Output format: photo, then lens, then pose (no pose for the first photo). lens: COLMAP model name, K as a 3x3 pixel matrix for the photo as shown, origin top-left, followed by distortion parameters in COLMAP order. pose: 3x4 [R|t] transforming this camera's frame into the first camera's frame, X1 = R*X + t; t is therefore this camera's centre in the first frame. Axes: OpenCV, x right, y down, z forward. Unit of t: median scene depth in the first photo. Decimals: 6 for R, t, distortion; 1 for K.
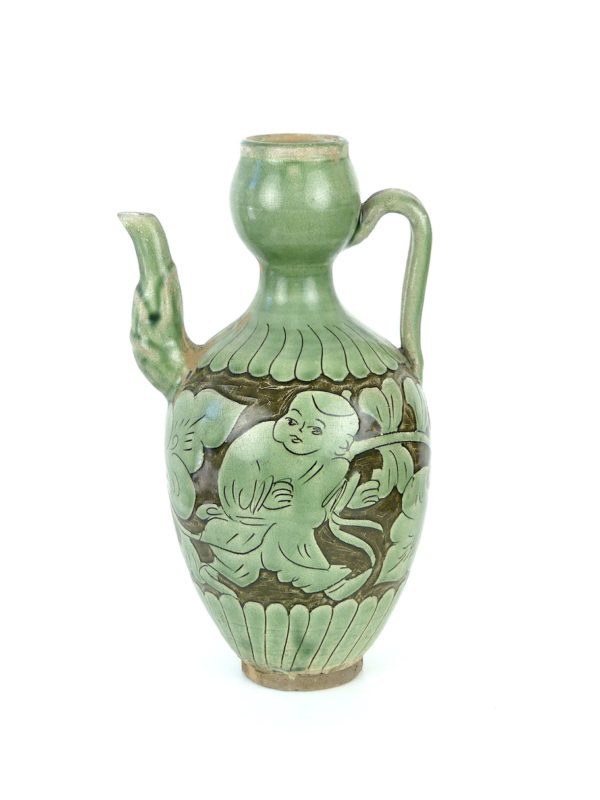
lens RADIAL K [[1691.6, 0, 300.0], [0, 1691.6, 400.0], [0, 0, 1]] dist [-0.082909, -0.075267]
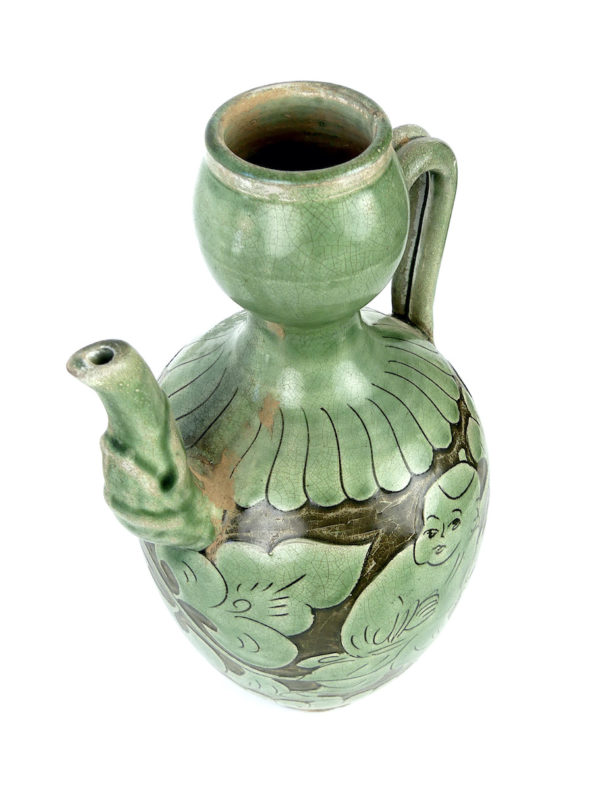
lens RADIAL K [[1053.7, 0, 300.0], [0, 1053.7, 400.0], [0, 0, 1]] dist [-0.023364, -0.014621]
pose [[0.736138, -0.487947, 0.469051, -0.218334], [0.193815, 0.815959, 0.544653, -0.275128], [-0.648488, -0.310031, 0.695230, 0.716716]]
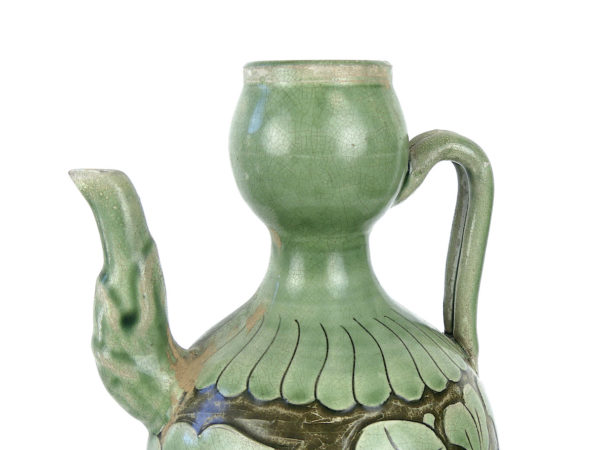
lens RADIAL K [[790.2, 0, 300.0], [0, 790.2, 225.0], [0, 0, 1]] dist [-0.023364, -0.014621]
pose [[0.975894, -0.042467, 0.214074, -0.086060], [0.059505, 0.995497, -0.073784, -0.059714], [-0.209977, 0.084744, 0.974027, 0.673122]]
